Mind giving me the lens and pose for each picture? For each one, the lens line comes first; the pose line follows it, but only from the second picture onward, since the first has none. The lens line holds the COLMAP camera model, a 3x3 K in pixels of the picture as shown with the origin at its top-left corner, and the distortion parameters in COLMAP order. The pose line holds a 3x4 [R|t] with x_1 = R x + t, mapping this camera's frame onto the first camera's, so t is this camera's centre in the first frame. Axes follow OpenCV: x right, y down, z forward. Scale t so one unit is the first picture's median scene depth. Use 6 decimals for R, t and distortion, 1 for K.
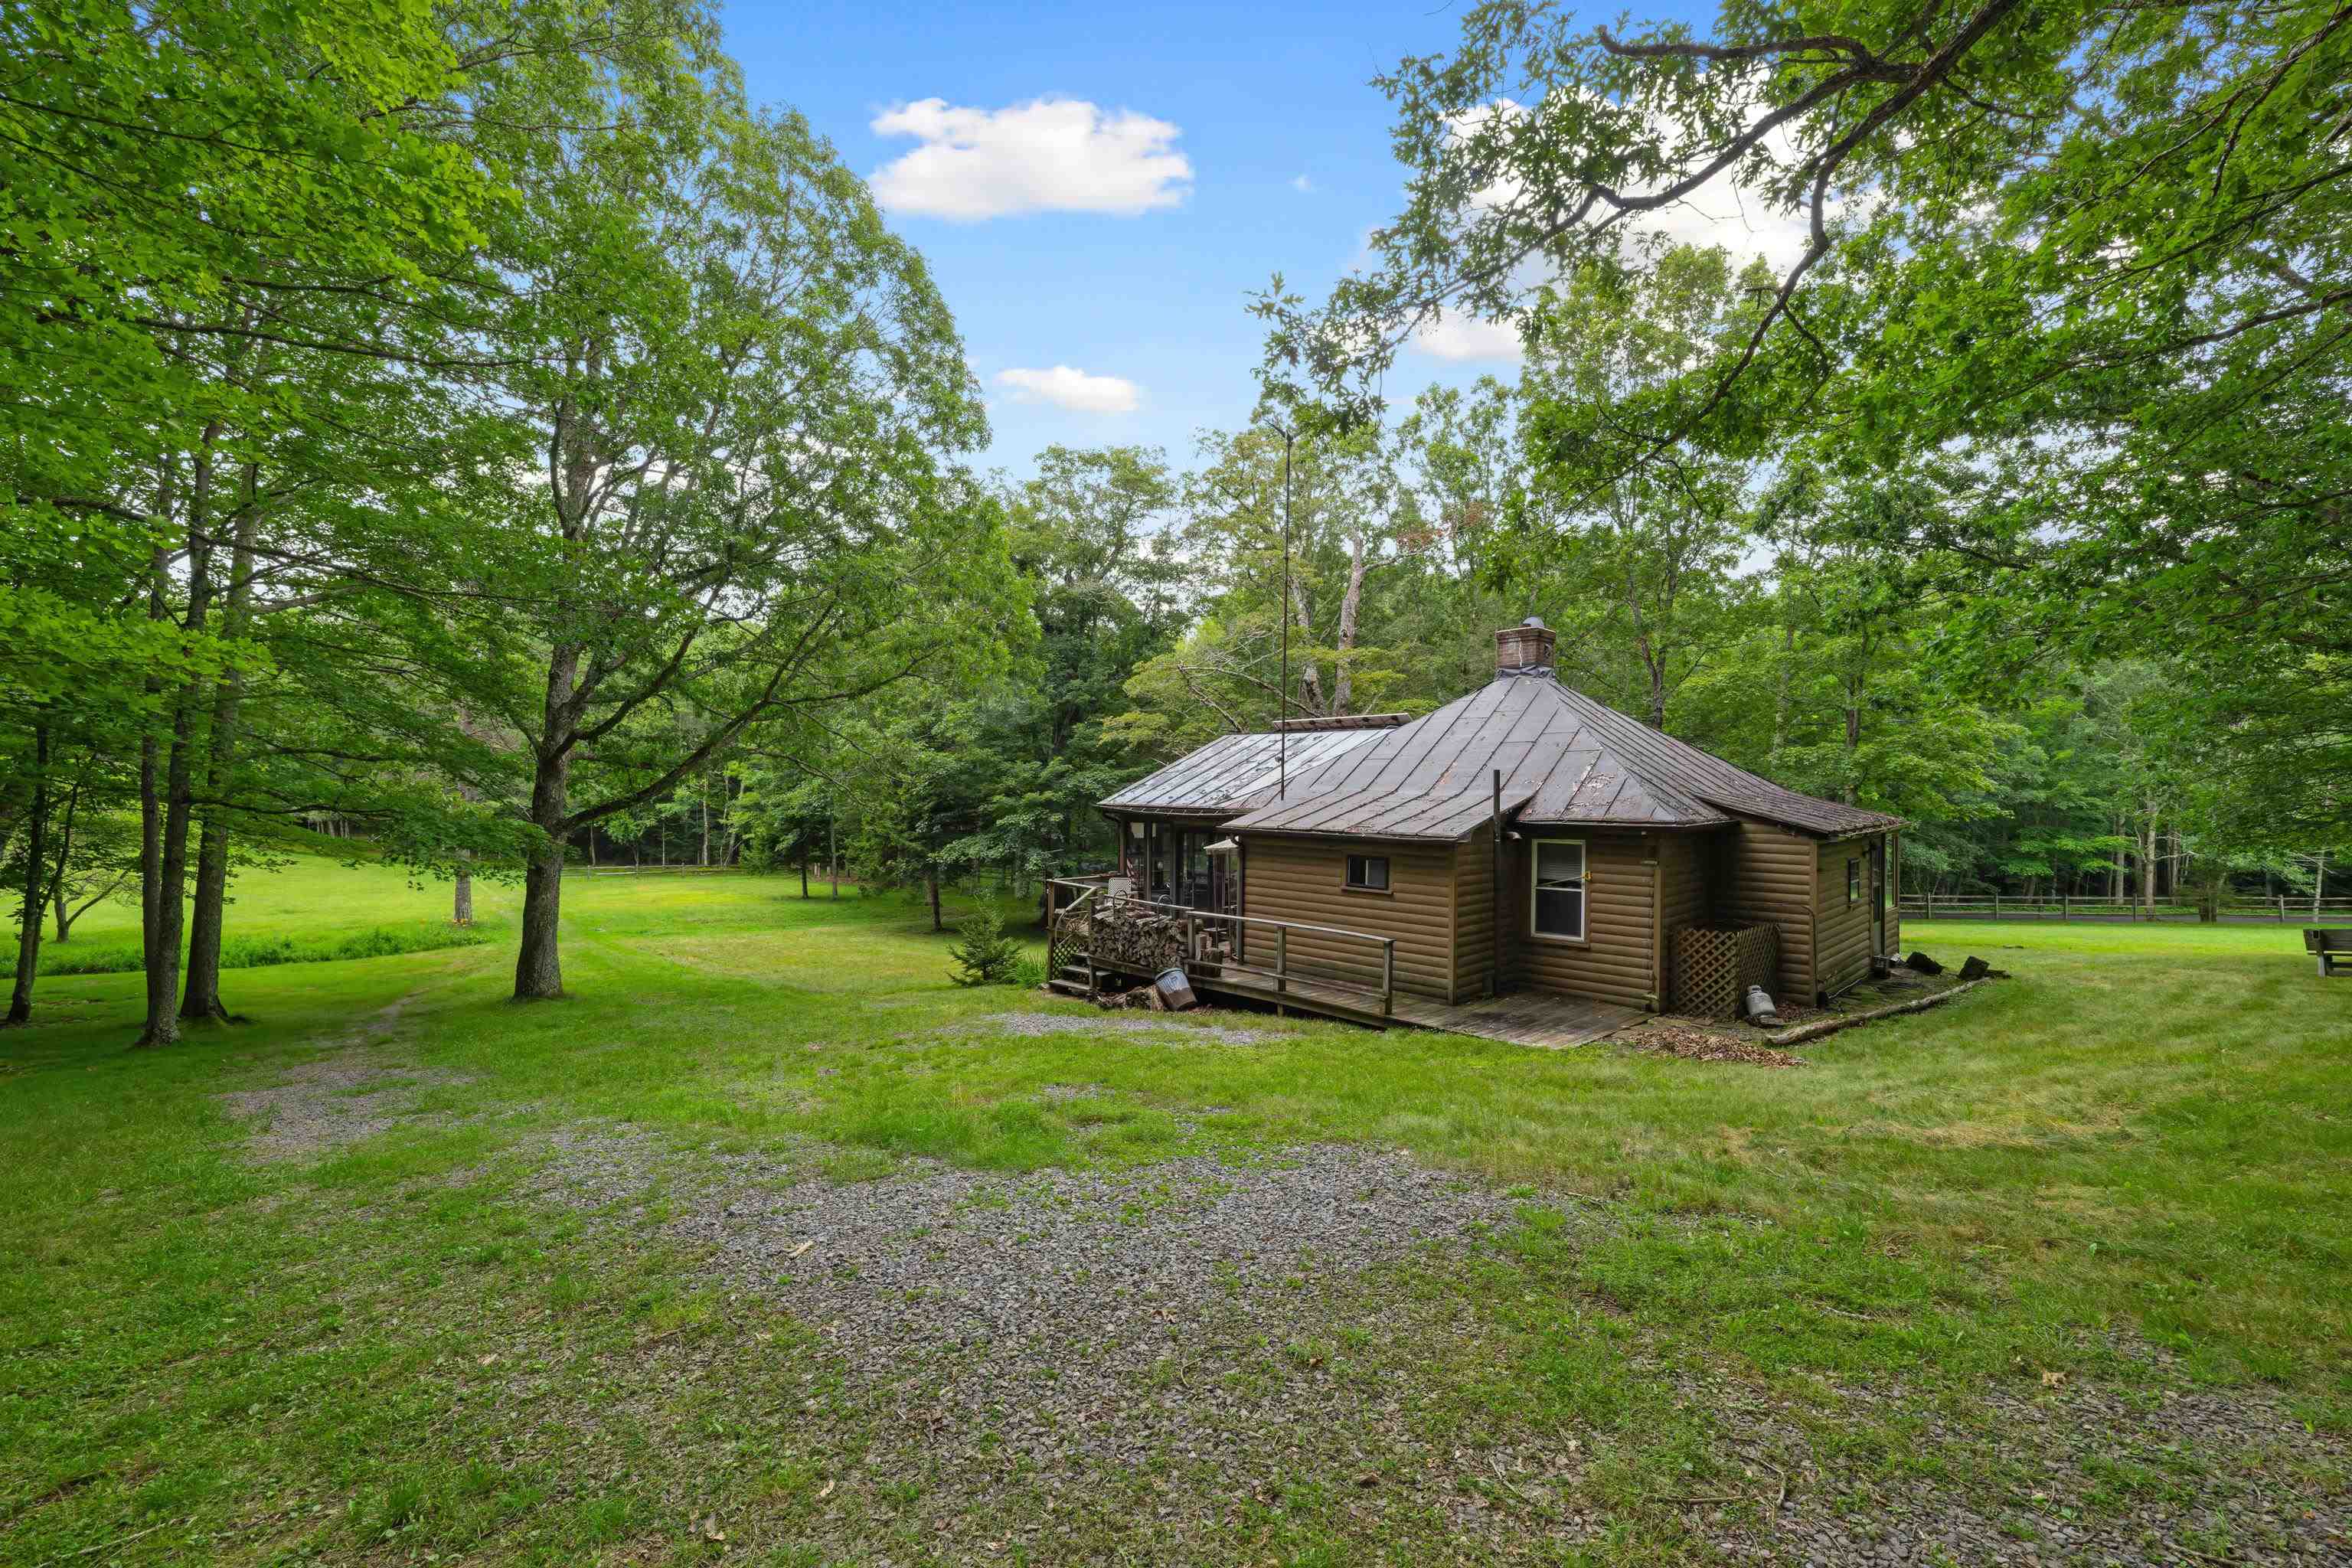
lens RADIAL K [[987.4, 0, 1176.0], [0, 987.4, 784.0], [0, 0, 1]] dist [0.002423, 0.000144]
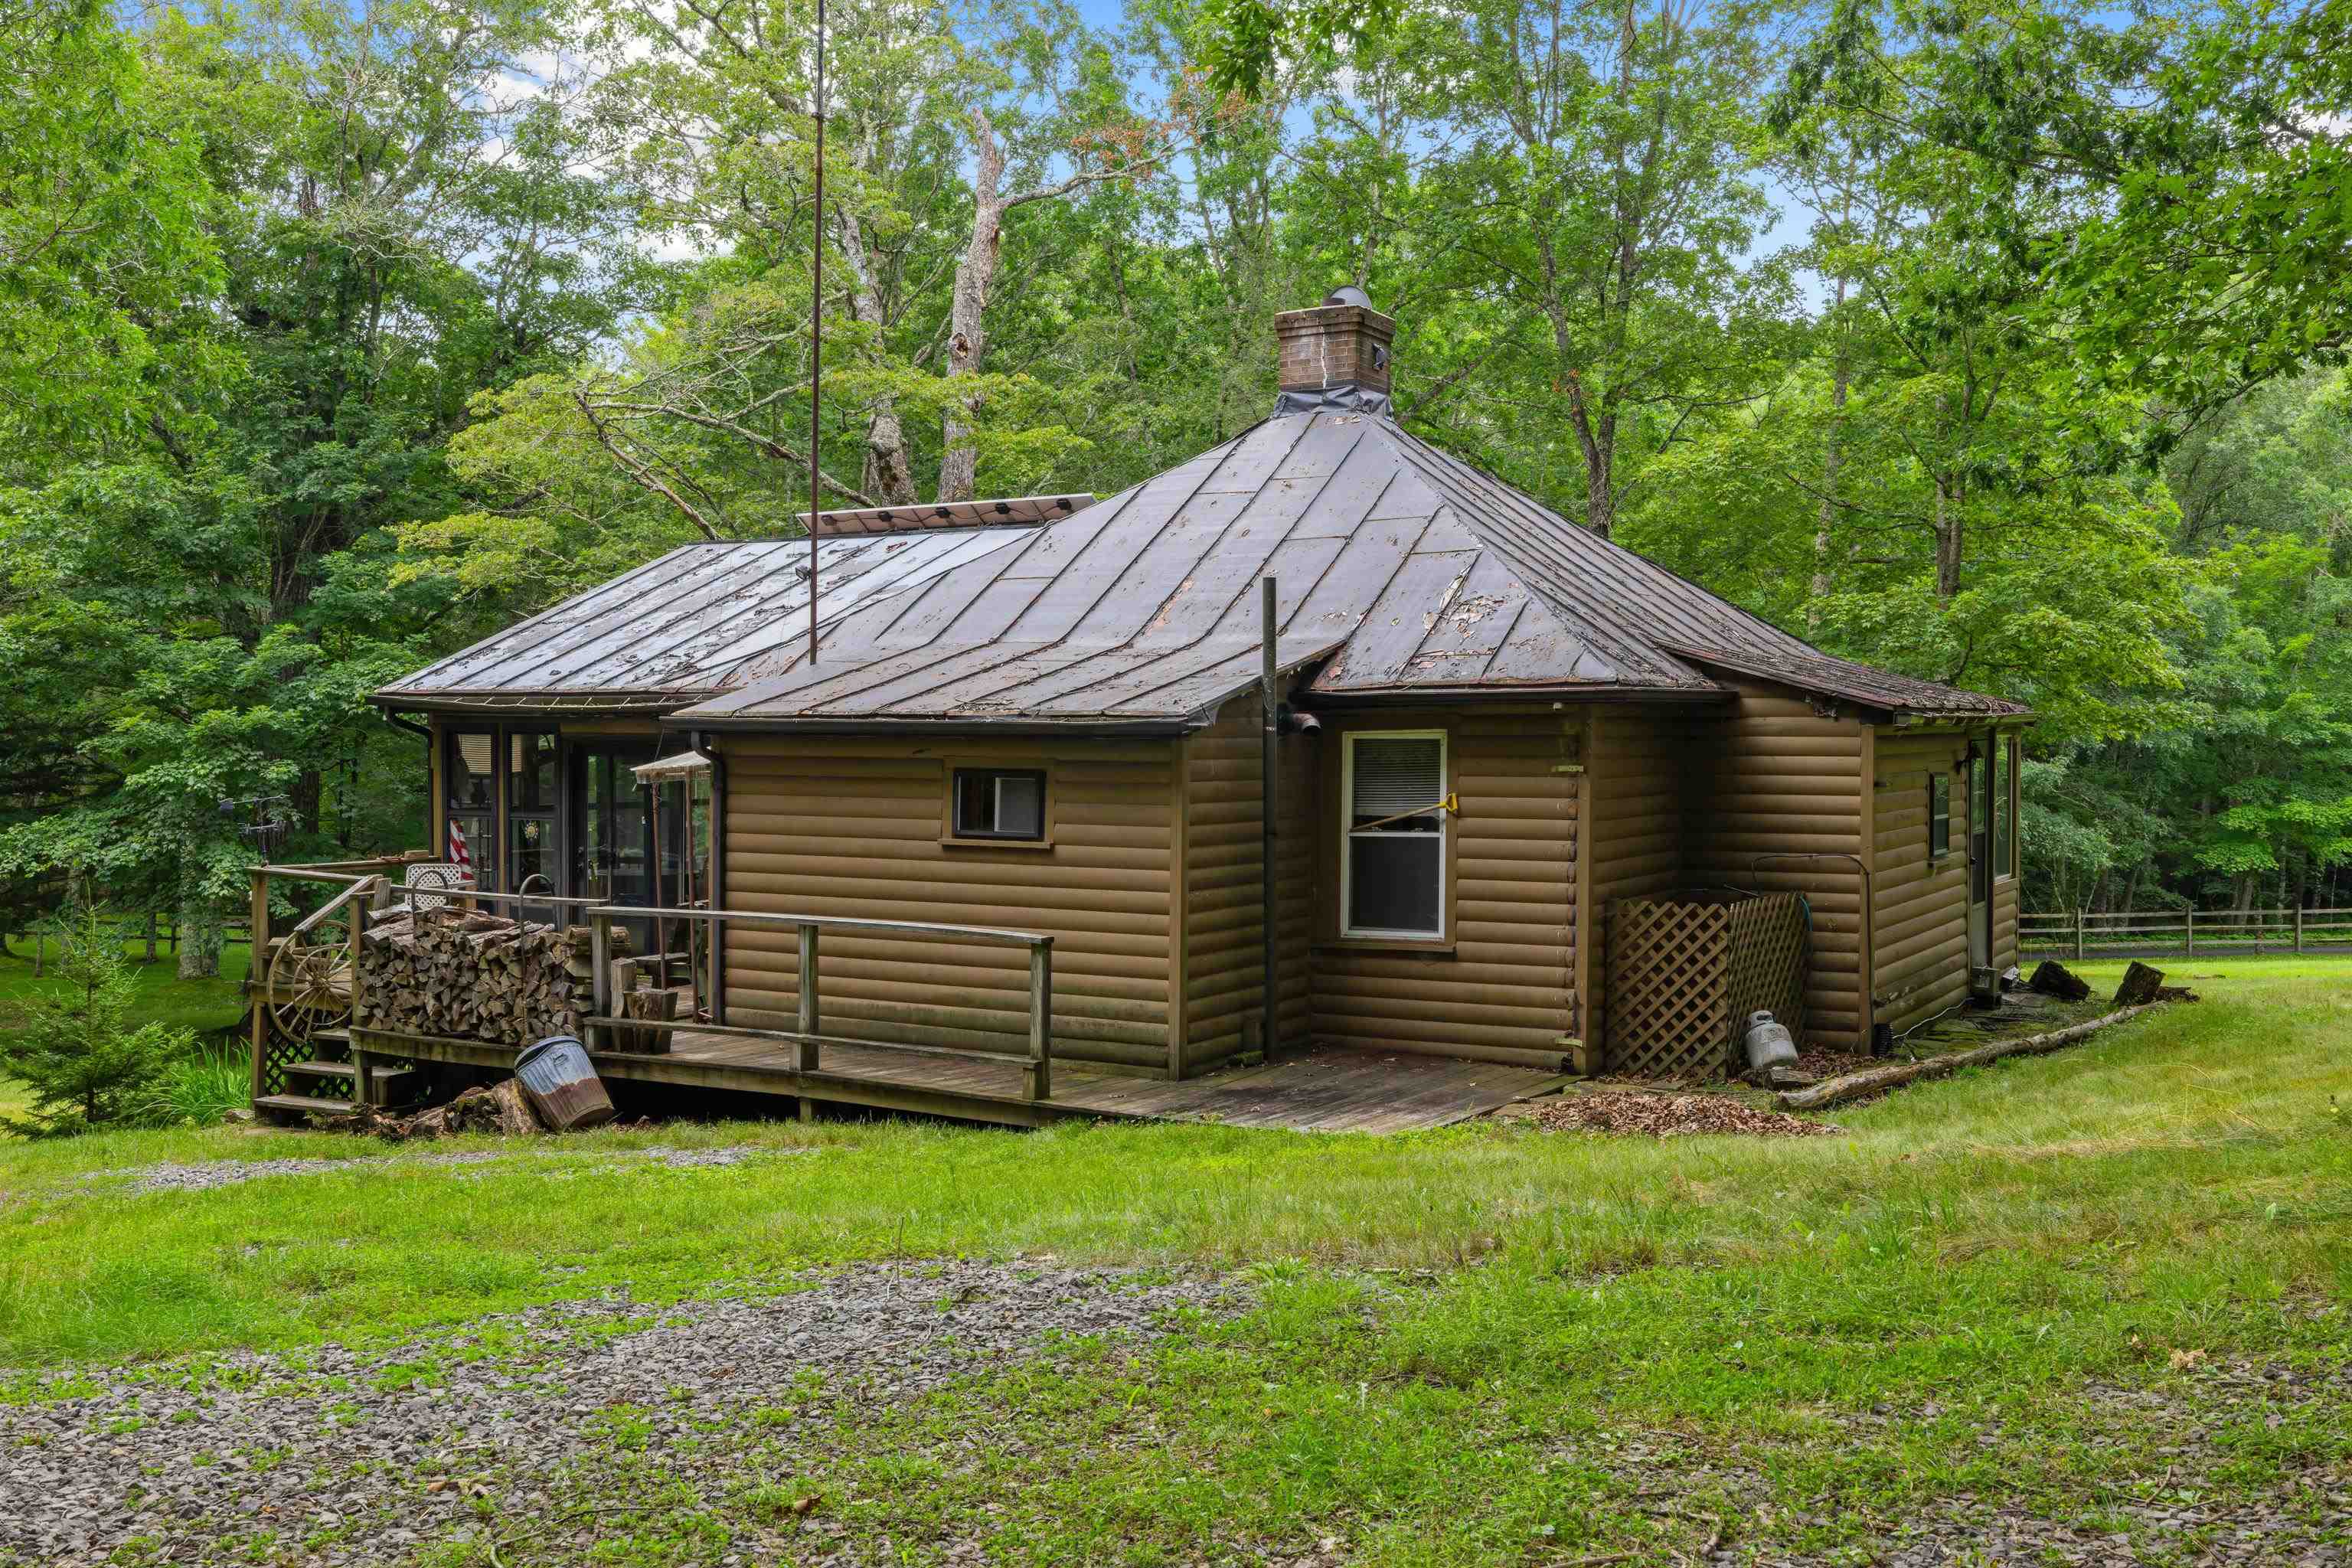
lens RADIAL K [[2209.0, 0, 1171.9], [0, 2209.0, 775.2], [0, 0, 1]] dist [0.001466, 0.004879]
pose [[0.966485, -0.009442, 0.256550, 0.008145], [0.002992, 0.999670, 0.025520, 0.039139], [-0.256707, -0.023897, 0.966194, -0.000732]]
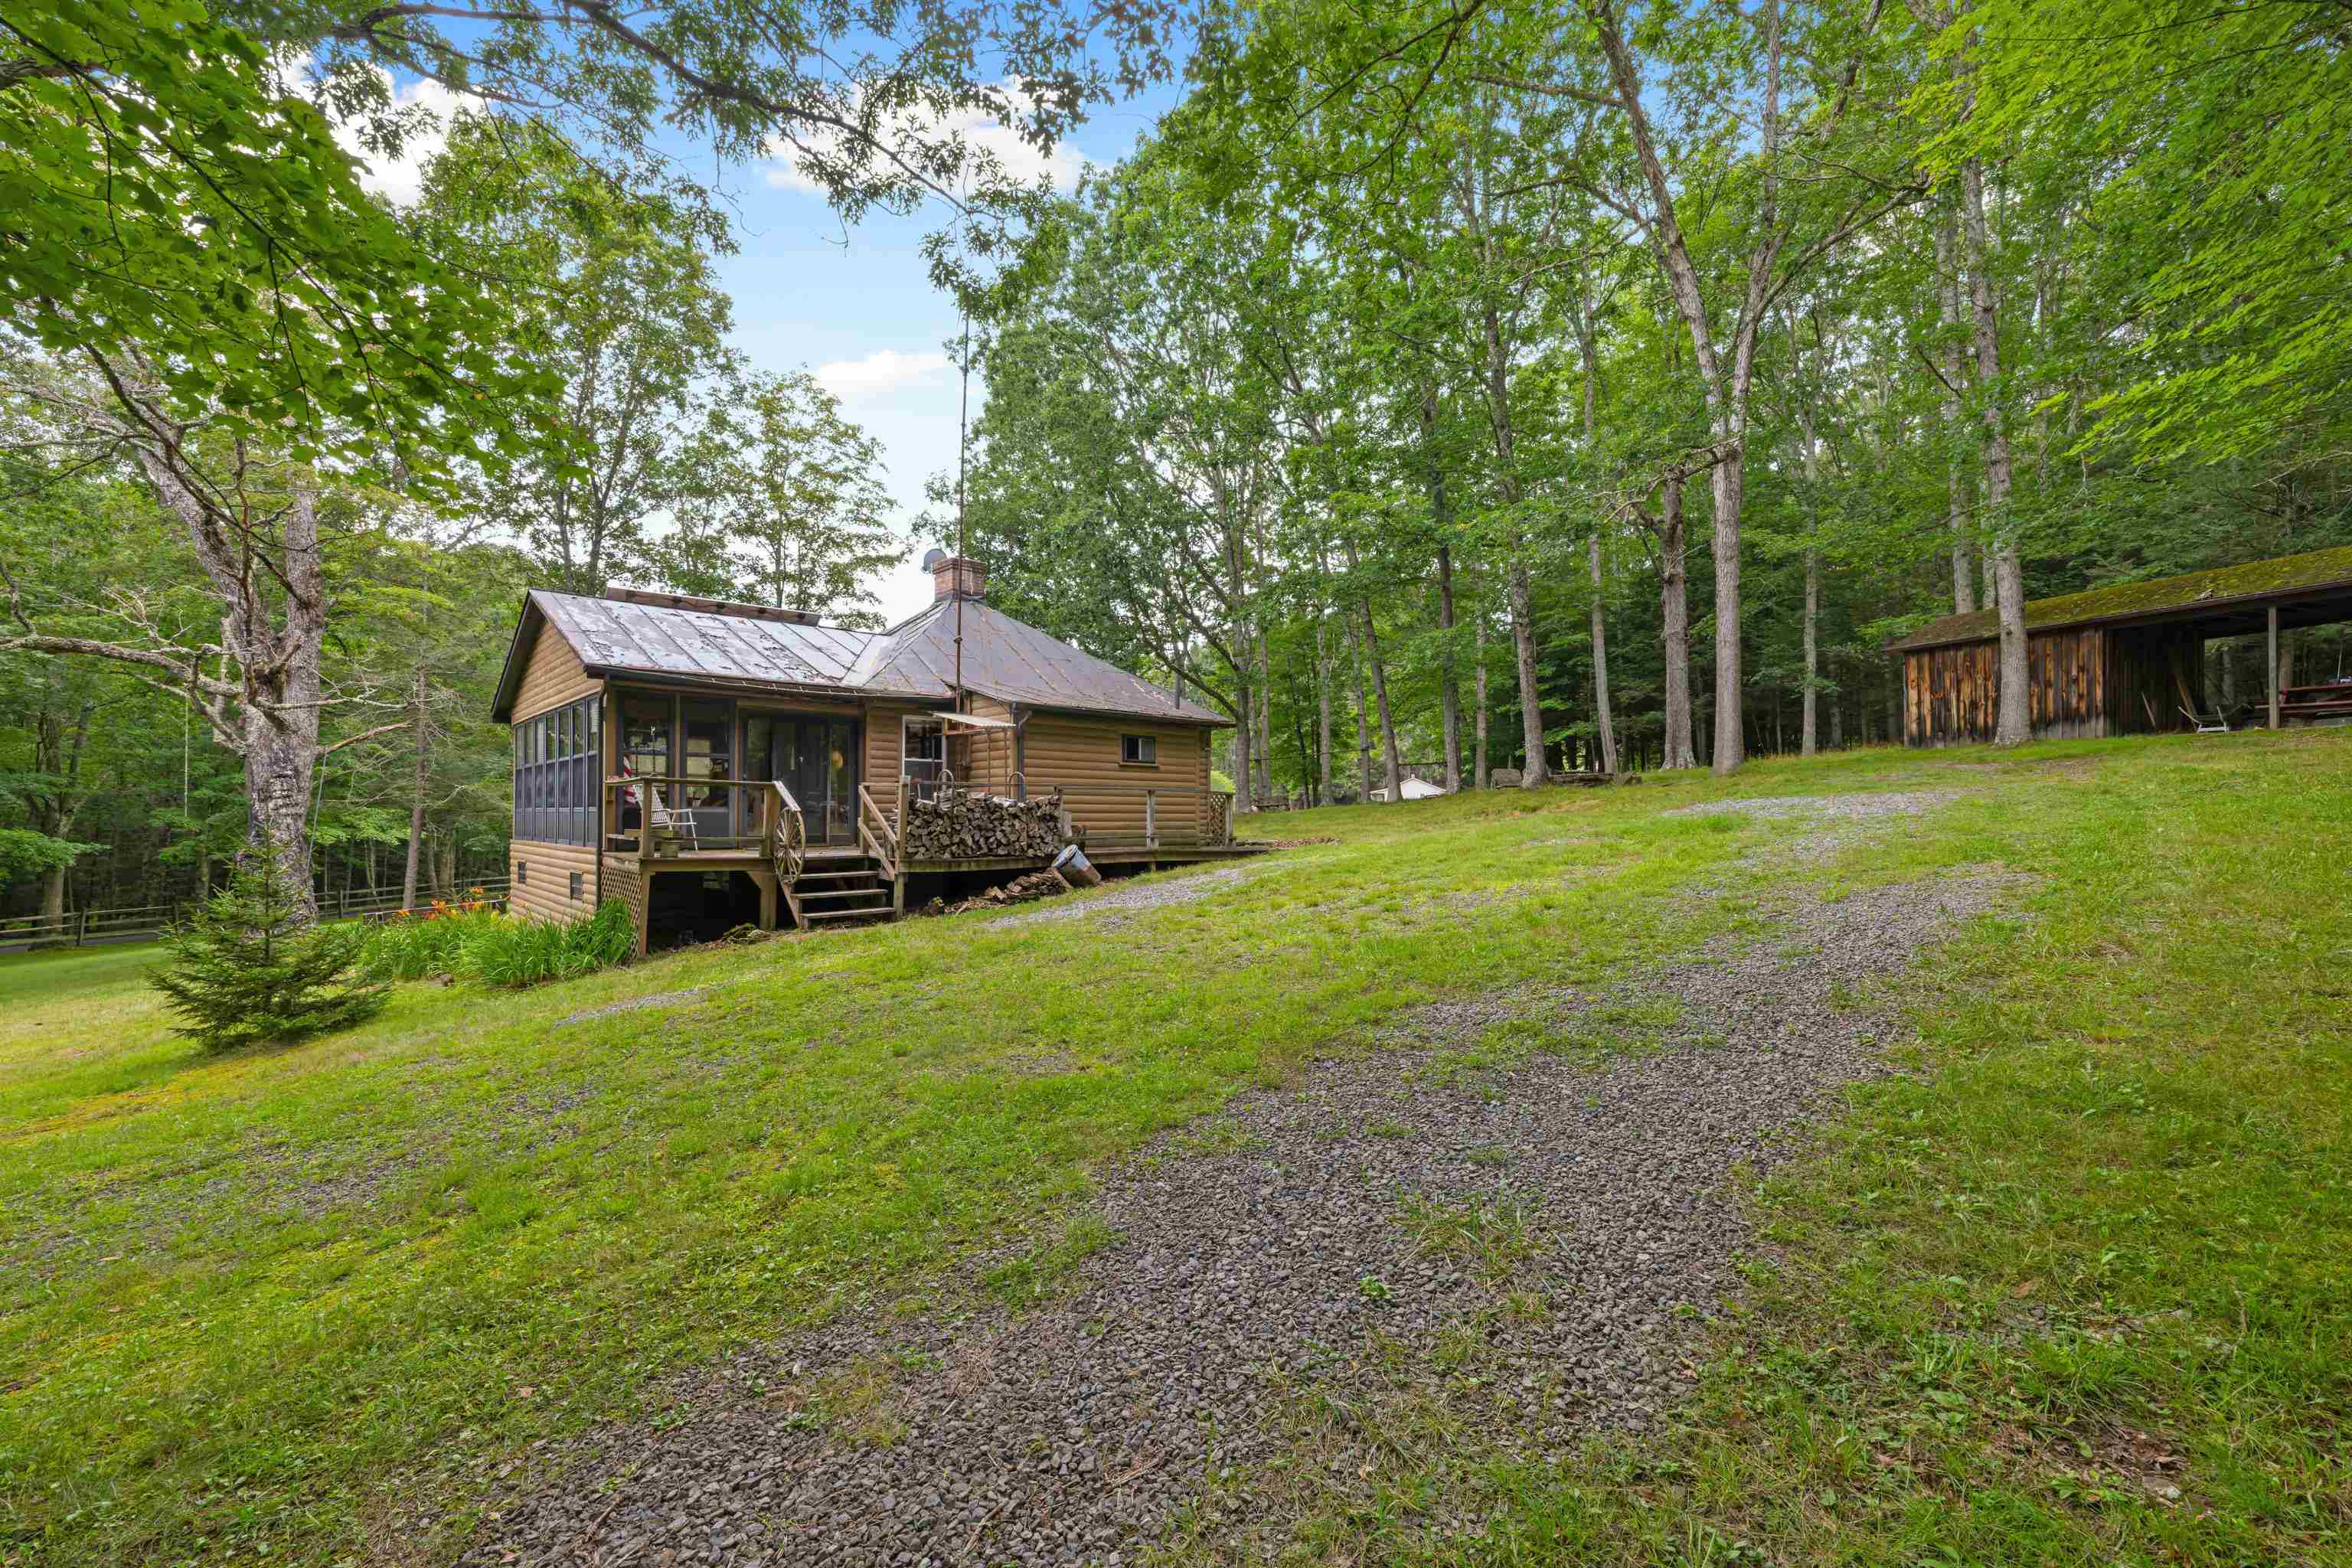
lens RADIAL K [[999.8, 0, 1183.0], [0, 999.8, 804.3], [0, 0, 1]] dist [-0.002927, -0.000321]
pose [[0.036022, 0.004822, 0.999339, -0.762380], [-0.004807, 0.999978, -0.004652, 0.124056], [-0.999339, -0.004636, 0.036044, 0.704903]]
